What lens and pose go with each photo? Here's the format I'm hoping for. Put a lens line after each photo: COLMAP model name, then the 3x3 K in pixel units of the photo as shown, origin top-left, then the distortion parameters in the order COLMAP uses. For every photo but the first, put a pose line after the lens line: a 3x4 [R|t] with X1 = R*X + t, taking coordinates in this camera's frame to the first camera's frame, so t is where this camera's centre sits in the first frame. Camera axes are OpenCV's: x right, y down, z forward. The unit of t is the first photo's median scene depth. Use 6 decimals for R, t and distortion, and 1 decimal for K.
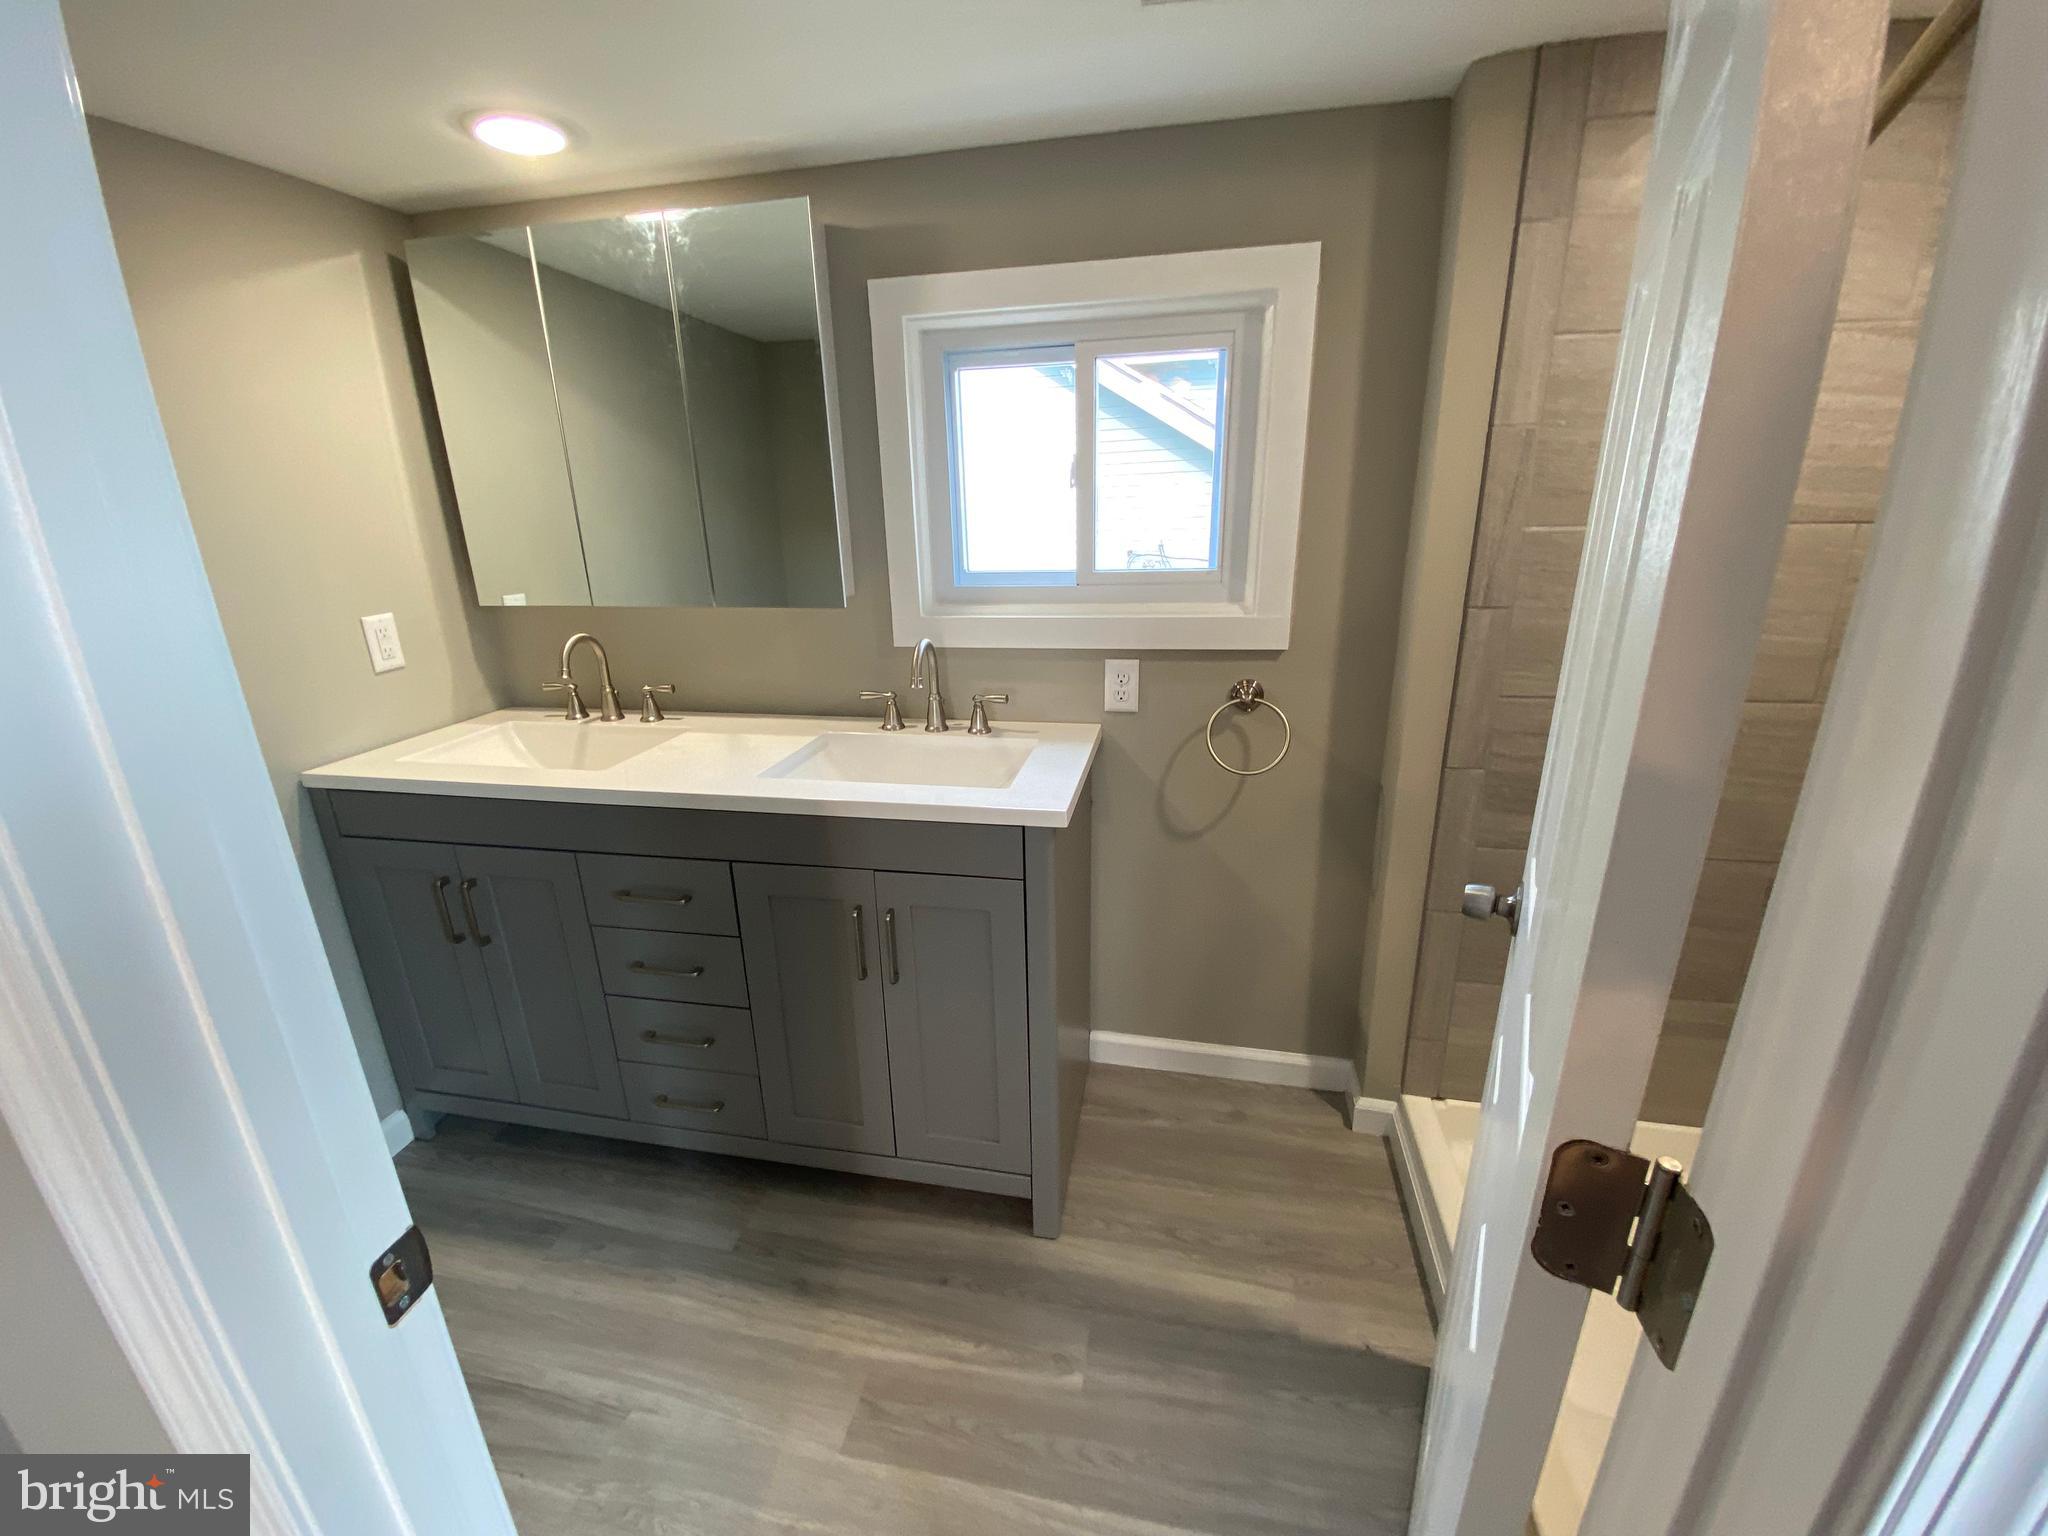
lens RADIAL K [[833.9, 0, 1019.0], [0, 833.9, 764.6], [0, 0, 1]] dist [0.009425, -0.014462]
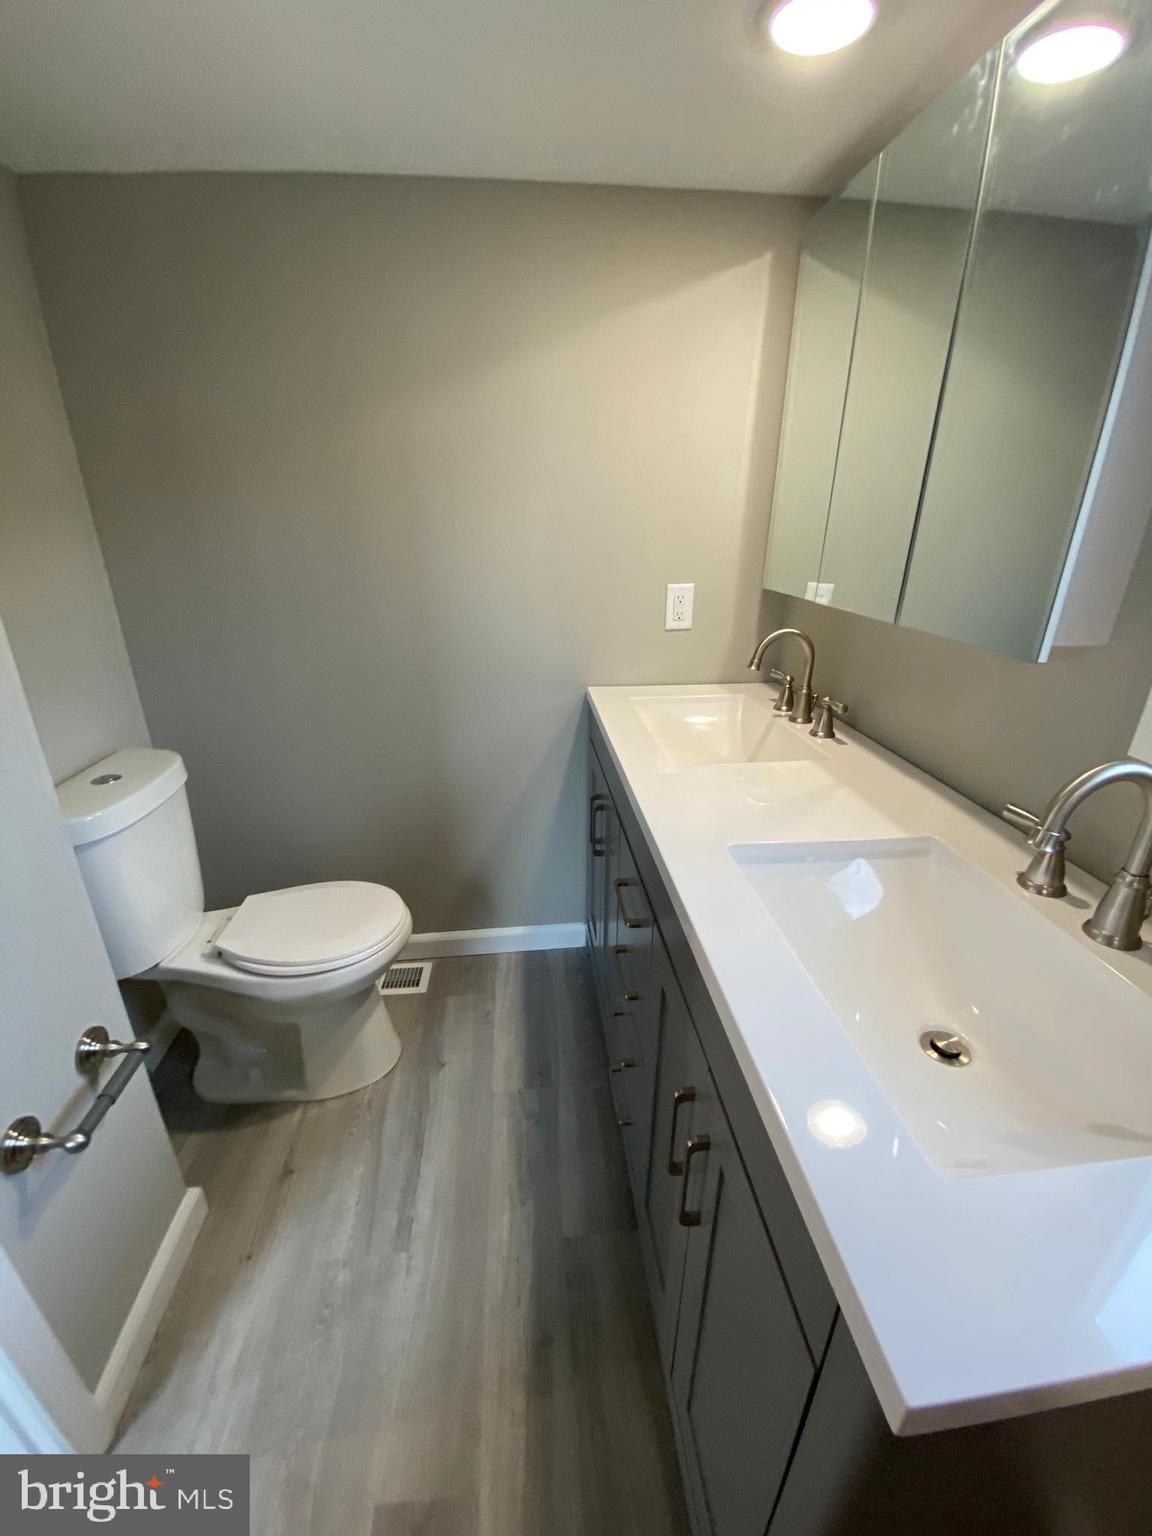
lens RADIAL K [[625.4, 0, 576.0], [0, 625.4, 768.0], [0, 0, 1]] dist [0.009425, -0.014462]
pose [[0.296155, 0.375631, -0.878176, 0.116153], [-0.304590, 0.908560, 0.285907, -0.164634], [0.905272, 0.182811, 0.383488, 0.607817]]
